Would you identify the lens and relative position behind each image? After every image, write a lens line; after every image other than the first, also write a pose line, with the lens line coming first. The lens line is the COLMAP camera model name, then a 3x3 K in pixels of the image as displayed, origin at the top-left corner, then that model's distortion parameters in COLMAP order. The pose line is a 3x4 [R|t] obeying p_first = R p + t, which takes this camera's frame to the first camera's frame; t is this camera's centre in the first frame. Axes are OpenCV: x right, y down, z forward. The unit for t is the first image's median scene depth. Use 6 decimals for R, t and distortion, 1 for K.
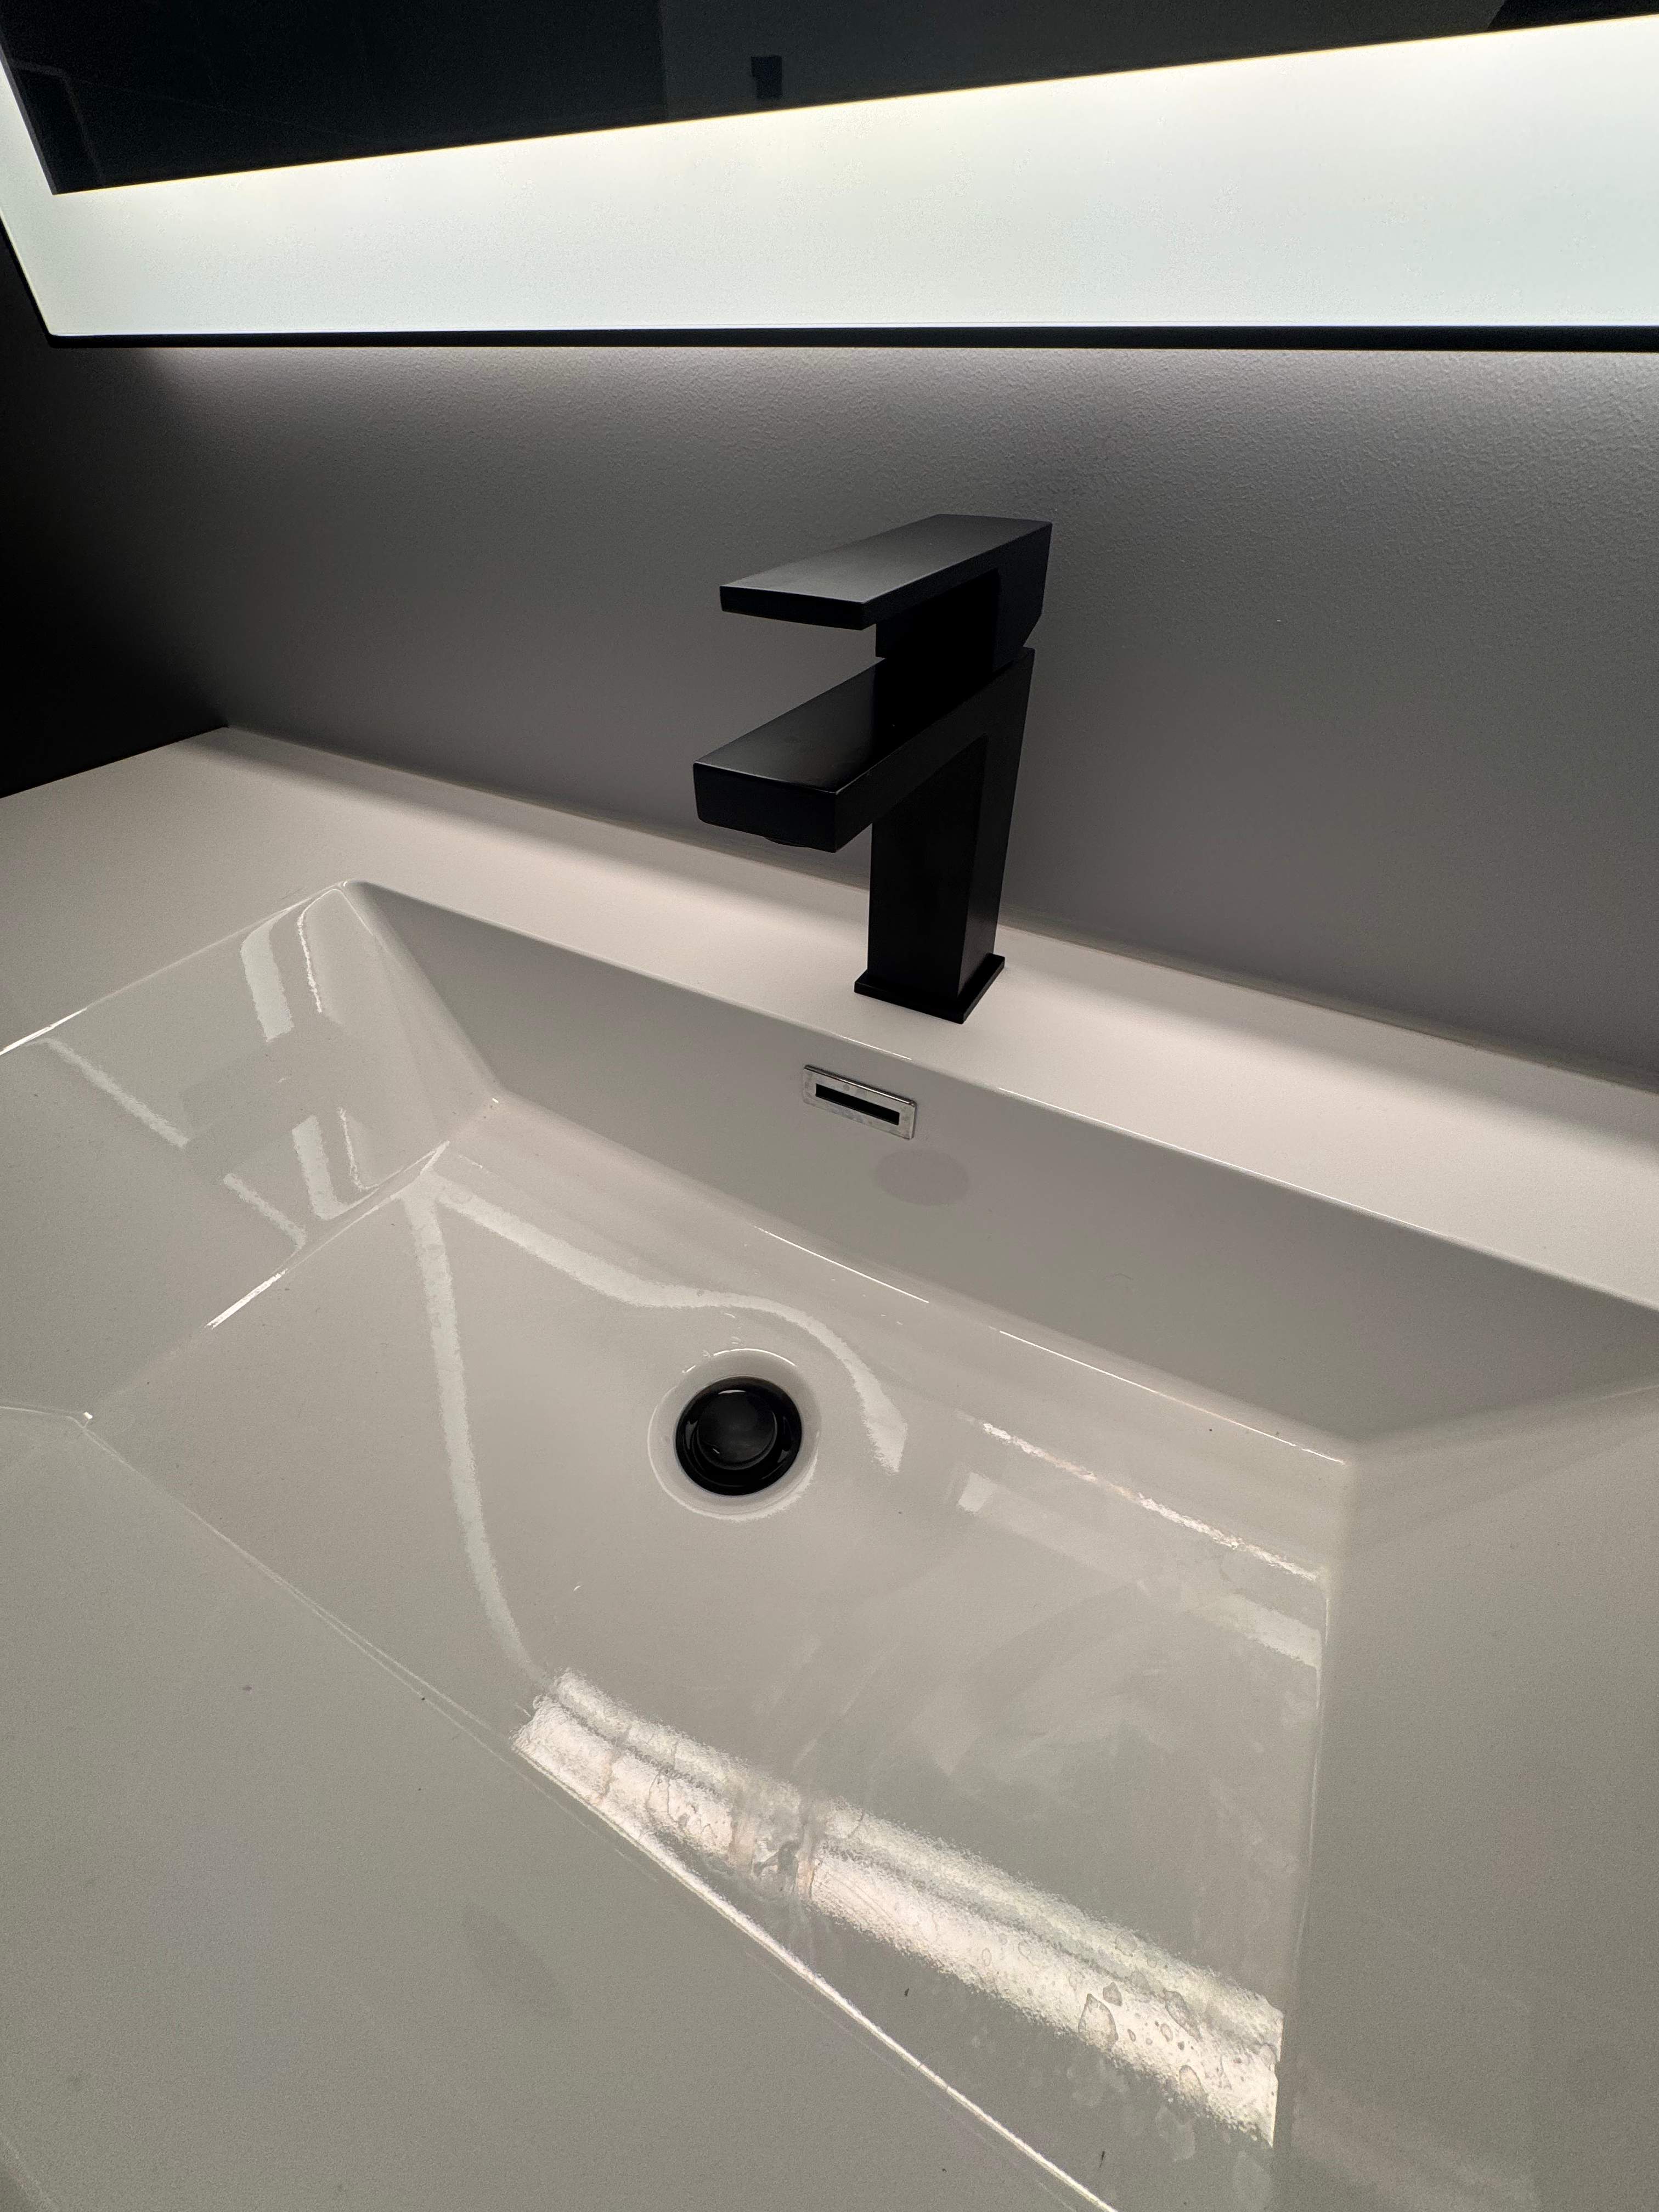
lens RADIAL K [[892.0, 0, 815.9], [0, 892.0, 1115.9], [0, 0, 1]] dist [-0.002483, -0.000274]
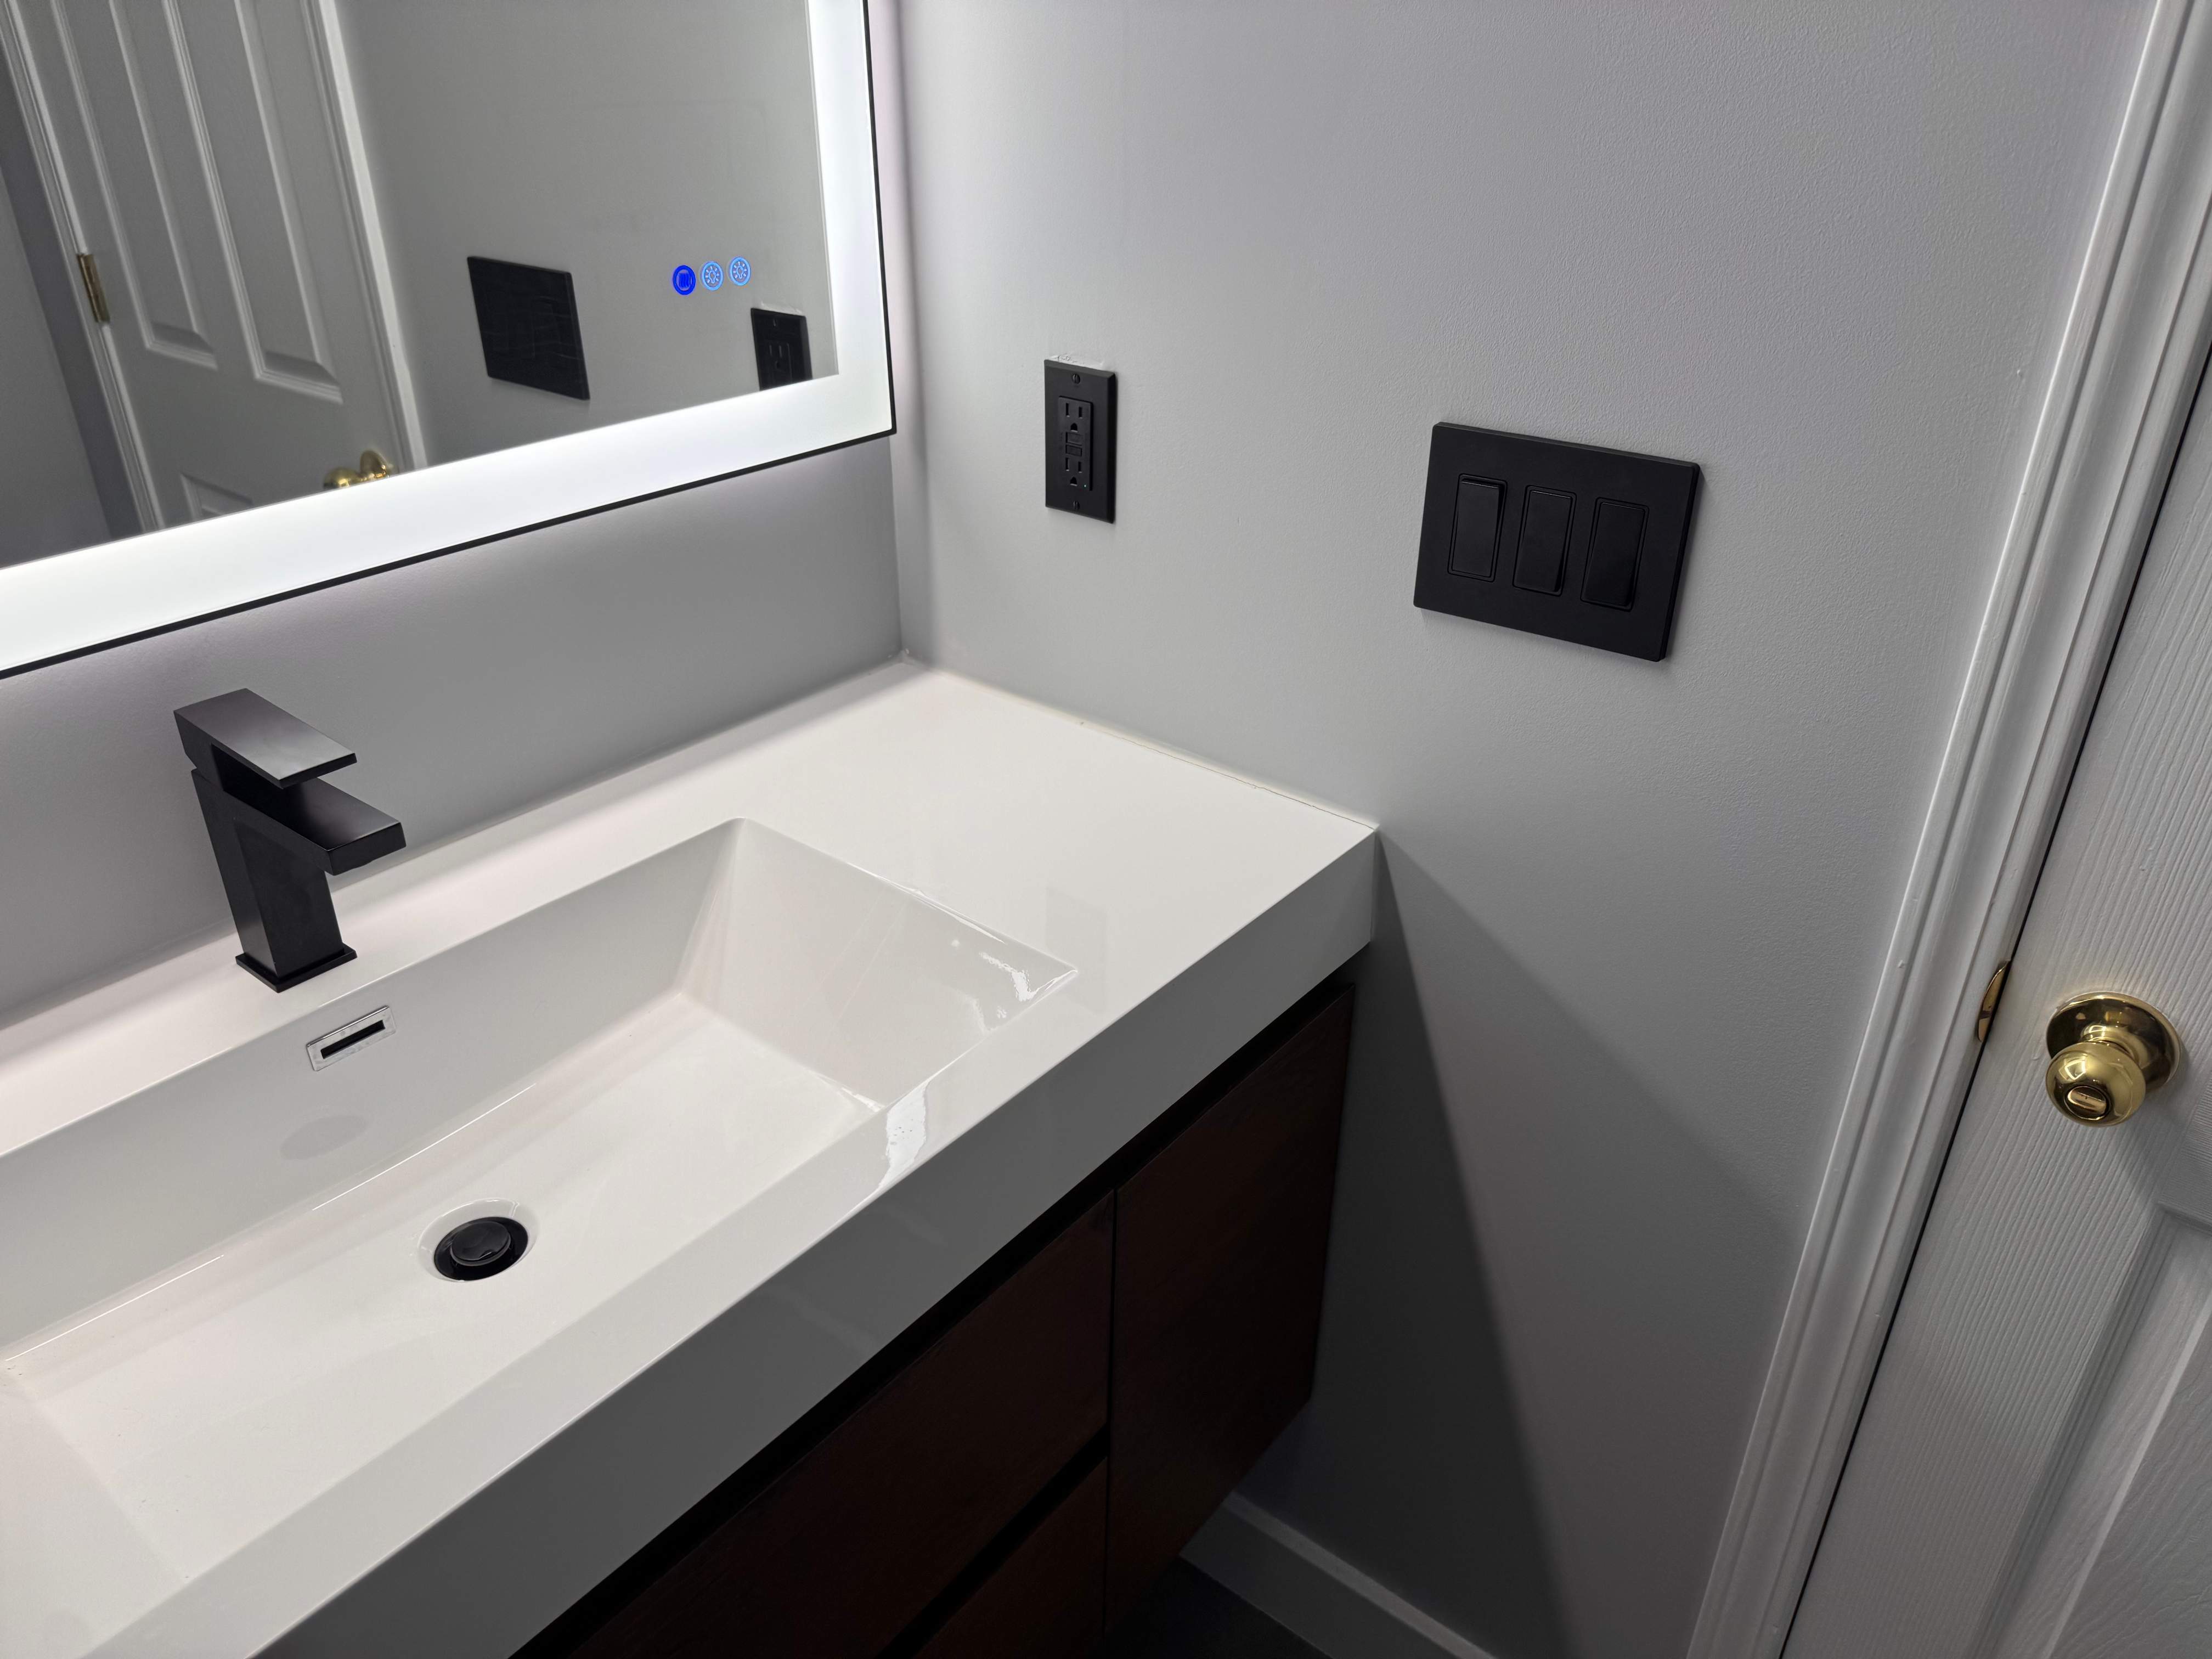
lens RADIAL K [[1551.2, 0, 1106.0], [0, 1551.2, 829.5], [0, 0, 1]] dist [0.113955, -0.165621]
pose [[0.158766, -0.477743, 0.864034, -1.722915], [0.638704, 0.717046, 0.279109, -0.182265], [-0.752894, 0.507549, 0.418979, -1.088344]]
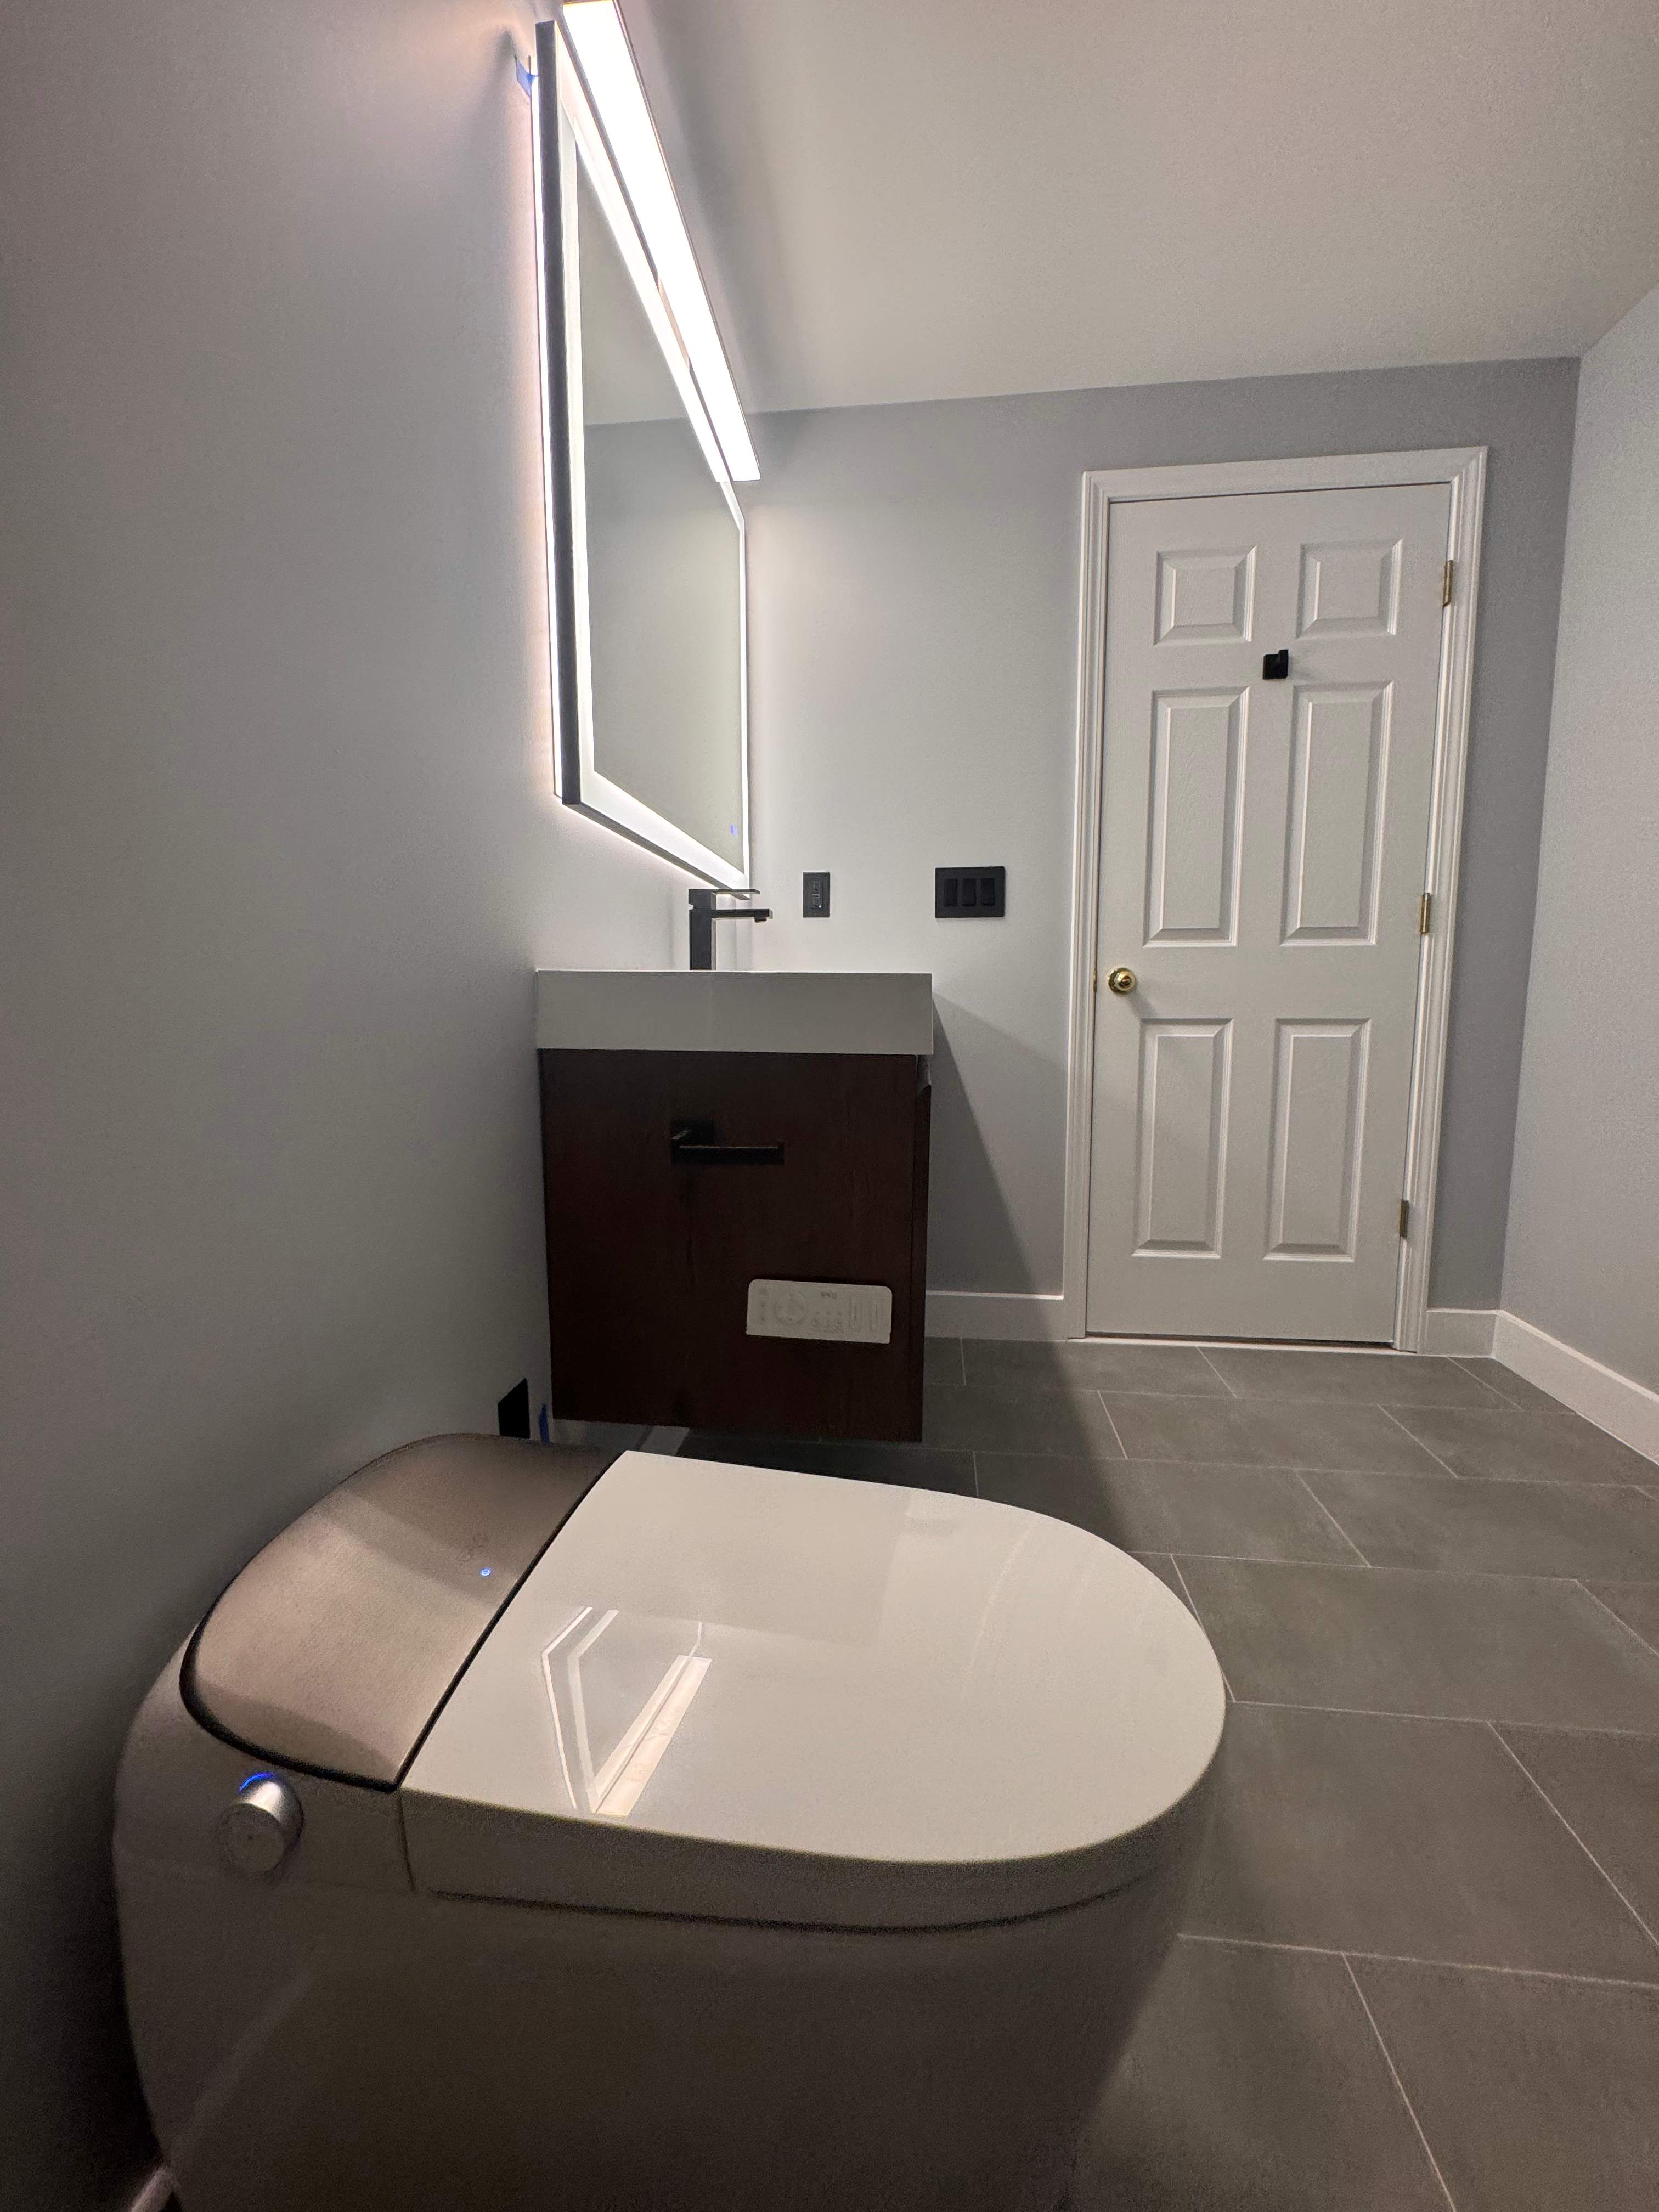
lens RADIAL K [[886.4, 0, 829.7], [0, 886.4, 1103.3], [0, 0, 1]] dist [-0.002913, -0.000106]
pose [[-0.389721, -0.107272, 0.914664, -4.121224], [0.595788, 0.727982, 0.339232, -0.813558], [-0.702249, 0.677152, -0.219799, 1.936510]]
